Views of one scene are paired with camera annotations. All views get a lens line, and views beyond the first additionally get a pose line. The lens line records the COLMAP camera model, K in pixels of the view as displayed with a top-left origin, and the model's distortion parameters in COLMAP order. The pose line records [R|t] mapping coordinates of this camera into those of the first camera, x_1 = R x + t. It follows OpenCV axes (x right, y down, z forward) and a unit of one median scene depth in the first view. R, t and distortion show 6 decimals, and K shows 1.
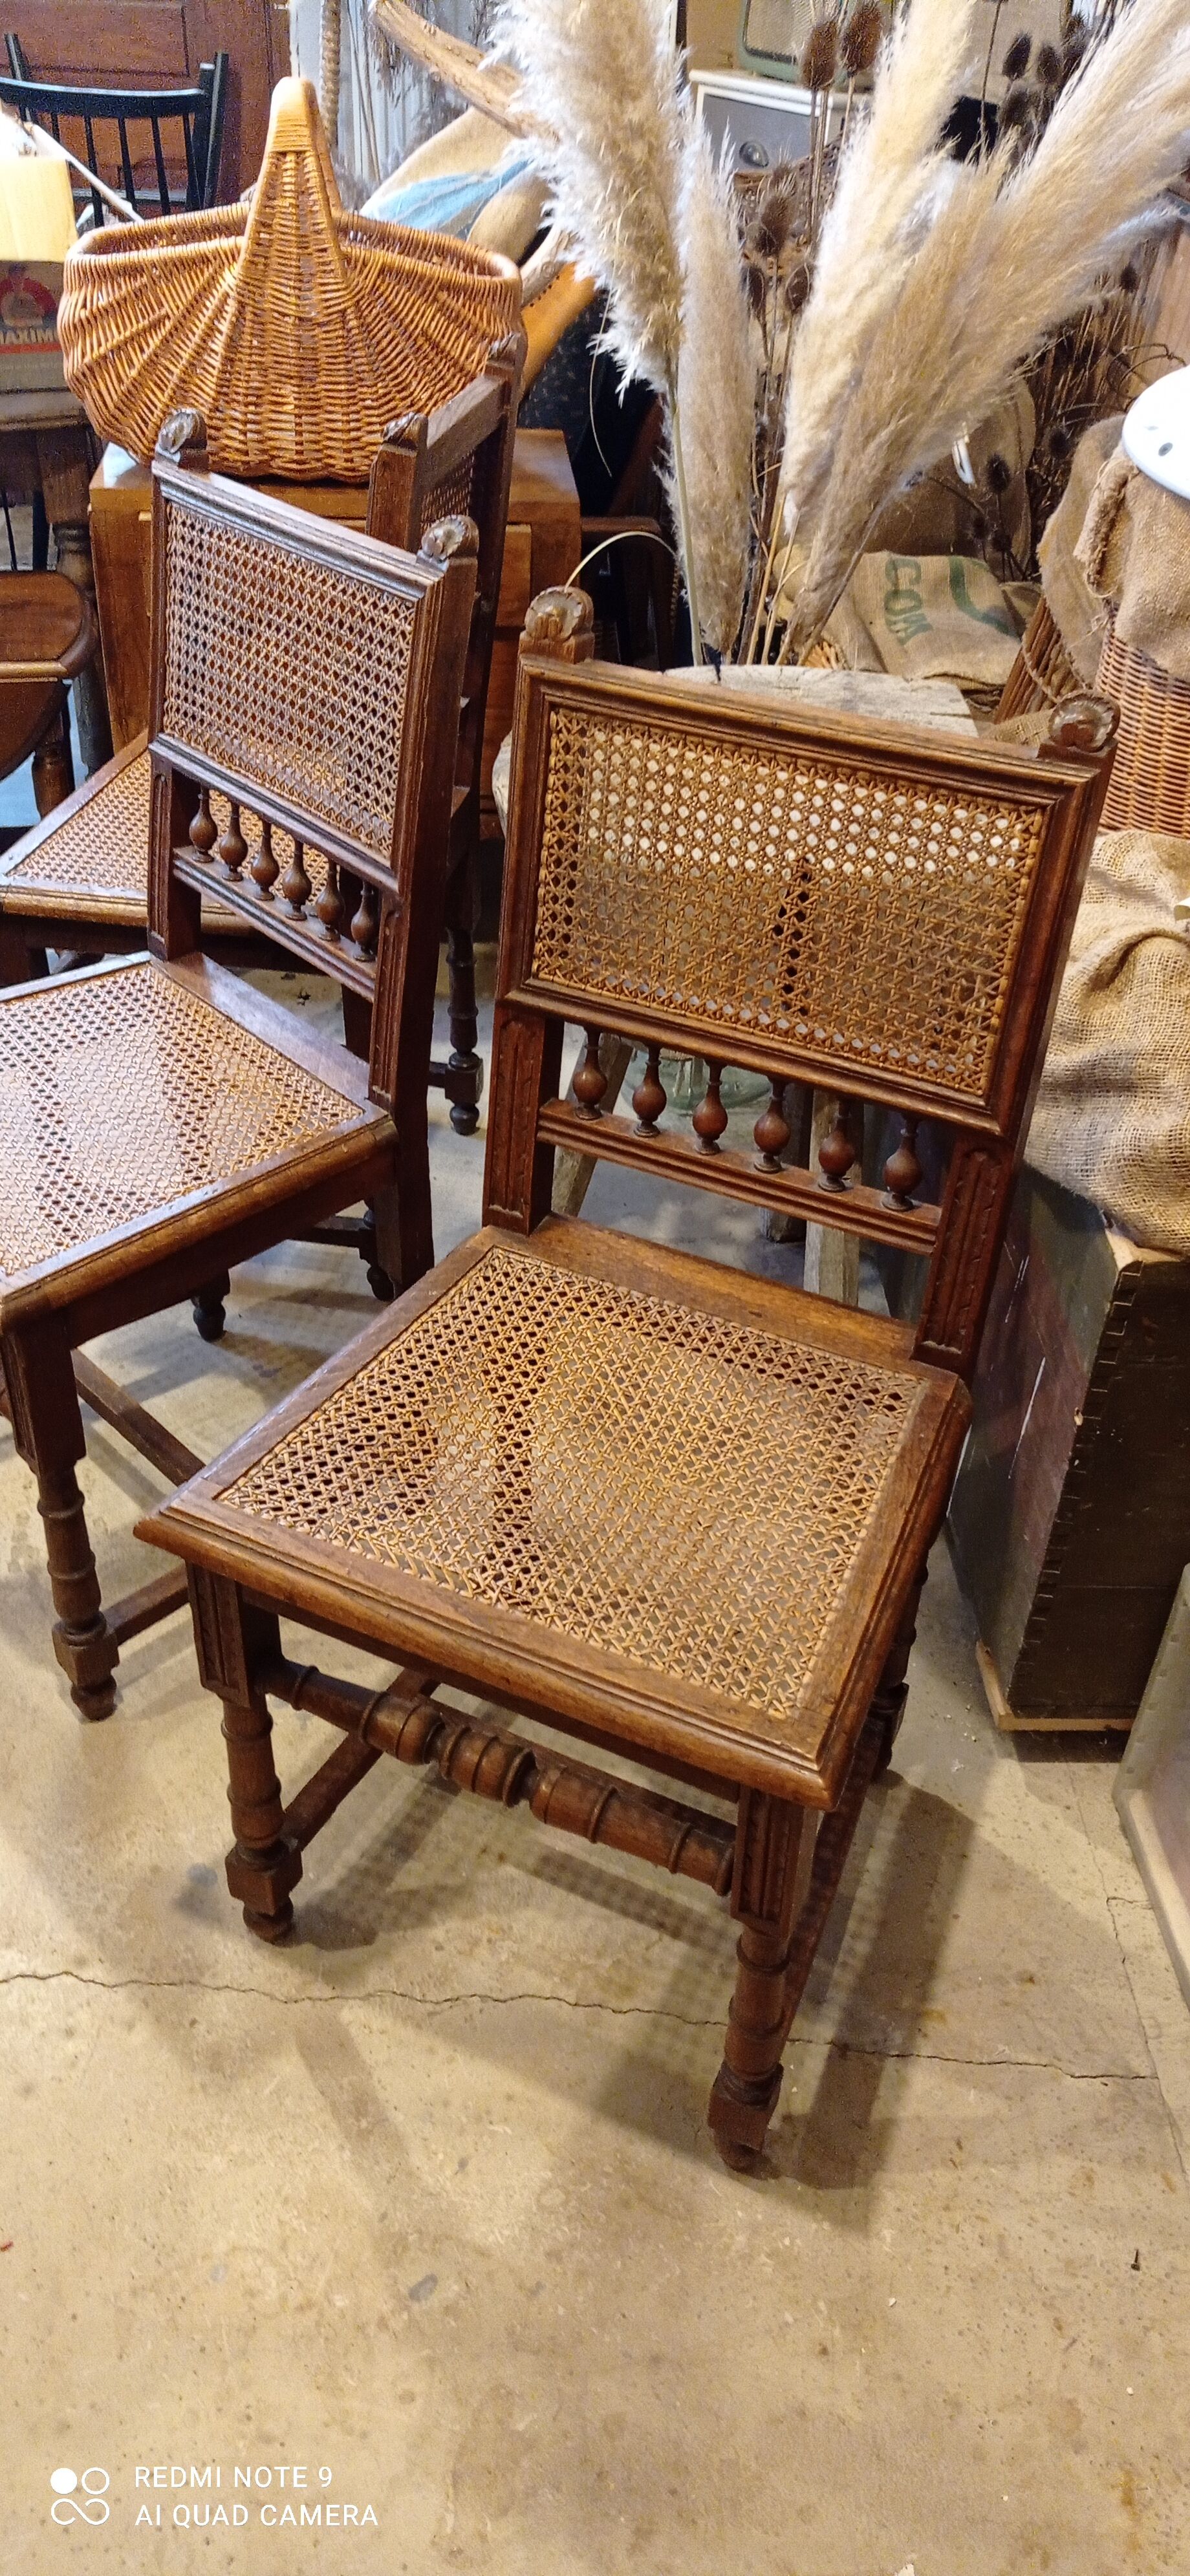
lens RADIAL K [[1917.3, 0, 598.1], [0, 1917.3, 1297.7], [0, 0, 1]] dist [0.034238, -0.034907]
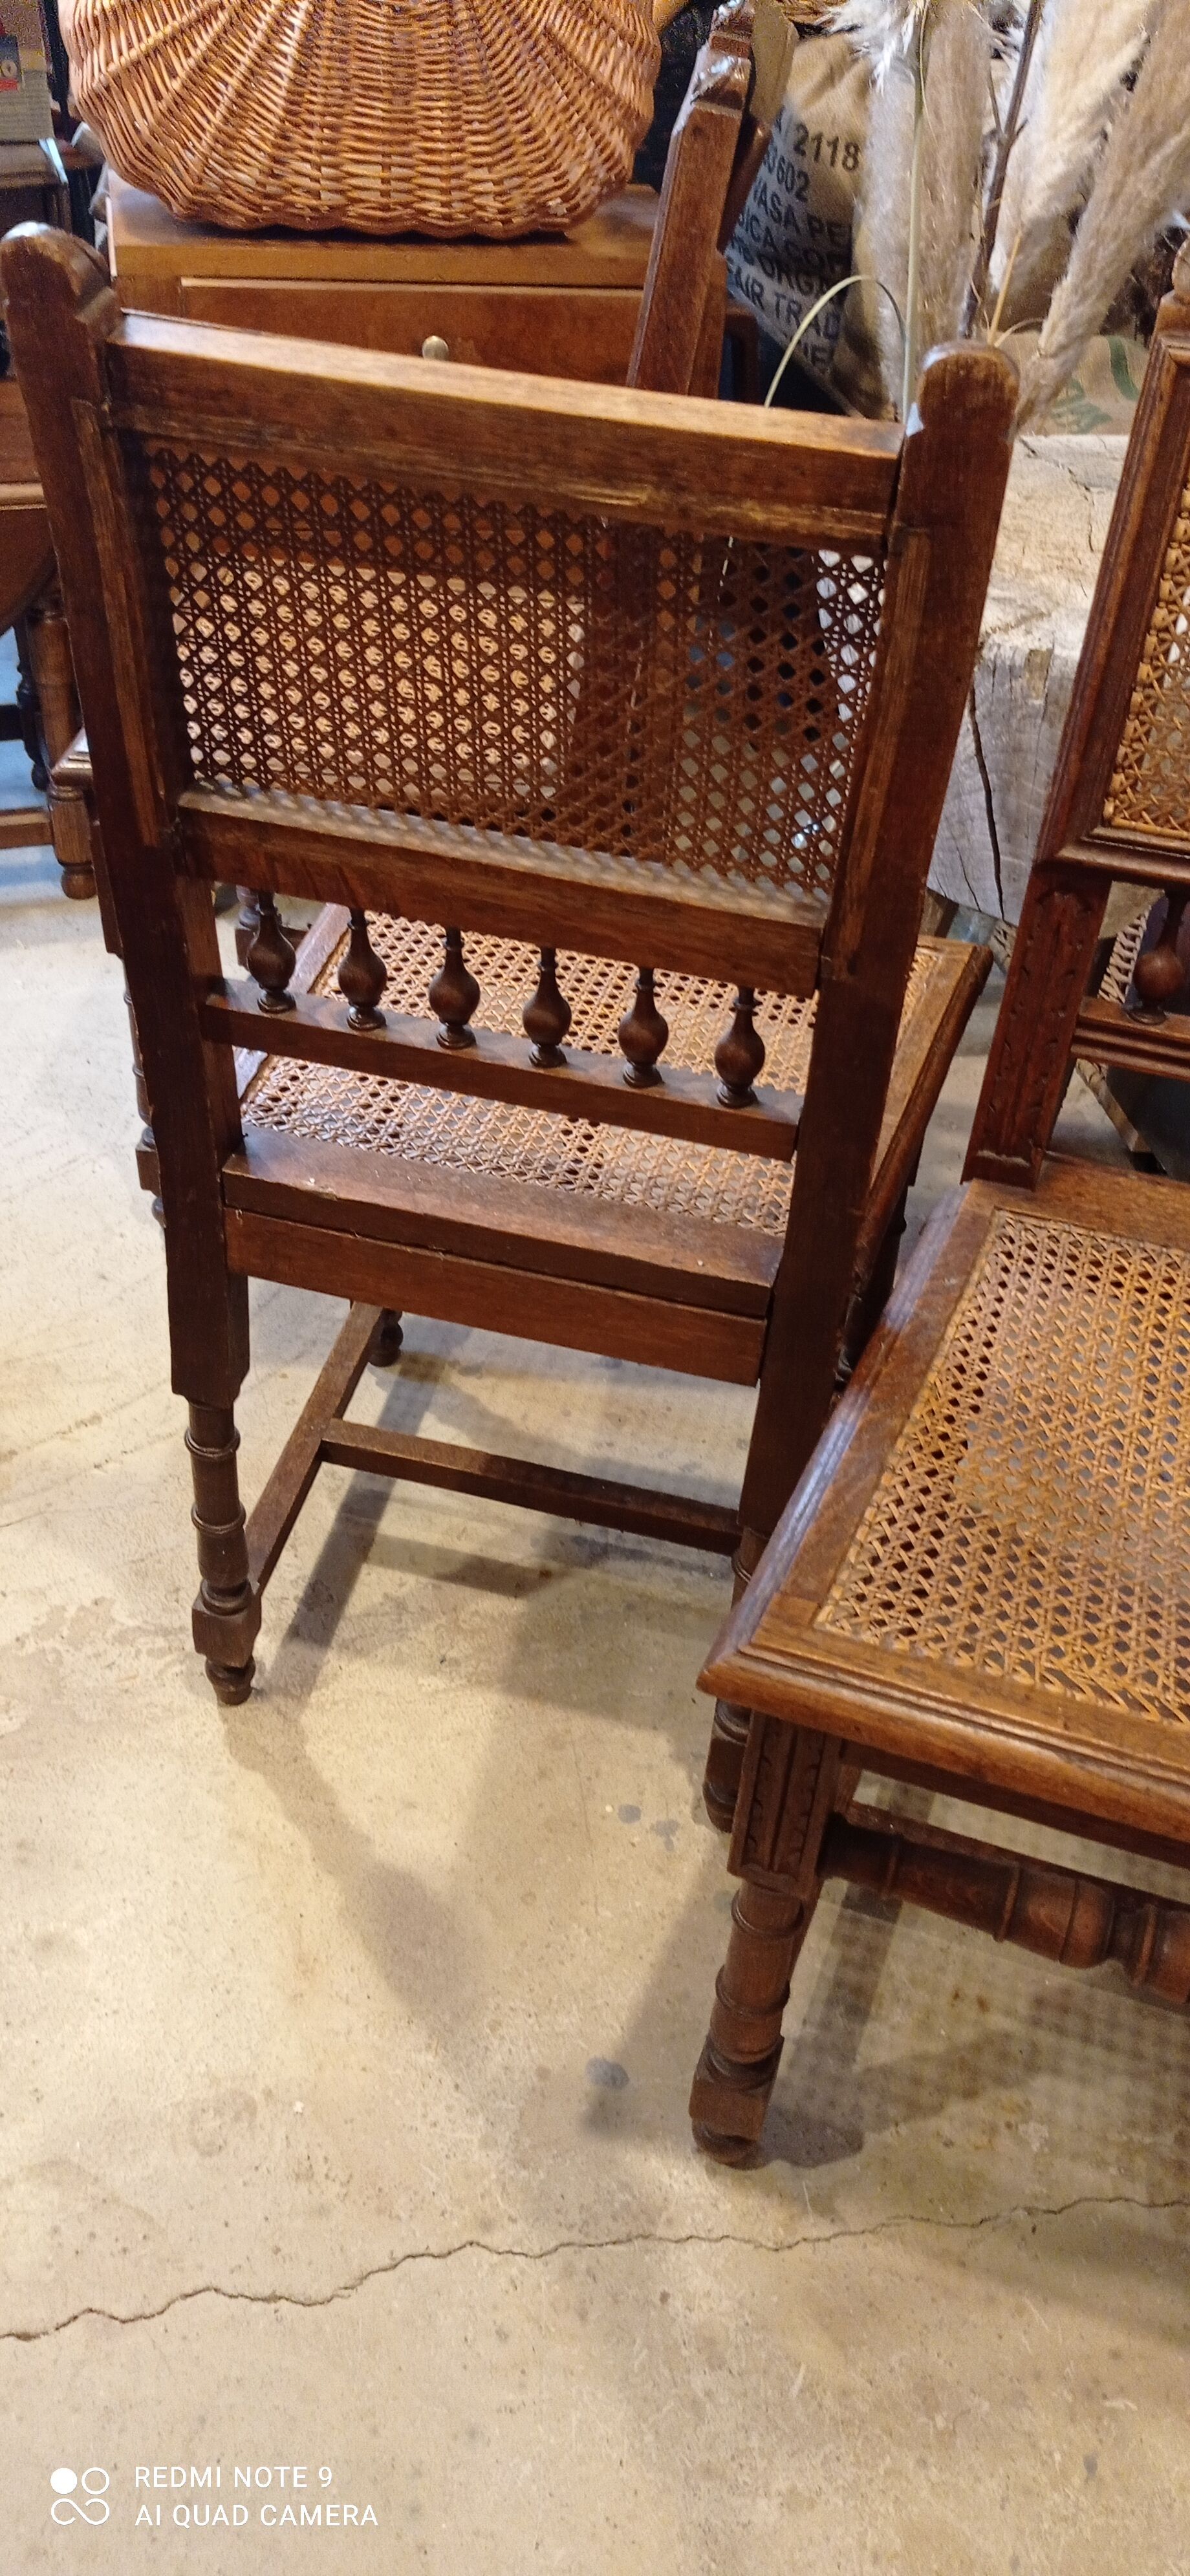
lens RADIAL K [[1917.3, 0, 588.8], [0, 1917.3, 1301.1], [0, 0, 1]] dist [0.034238, -0.034907]
pose [[0.991888, -0.069796, 0.106243, -0.194651], [0.064484, 0.996529, 0.052646, -0.026947], [-0.109549, -0.045368, 0.992945, 0.197985]]
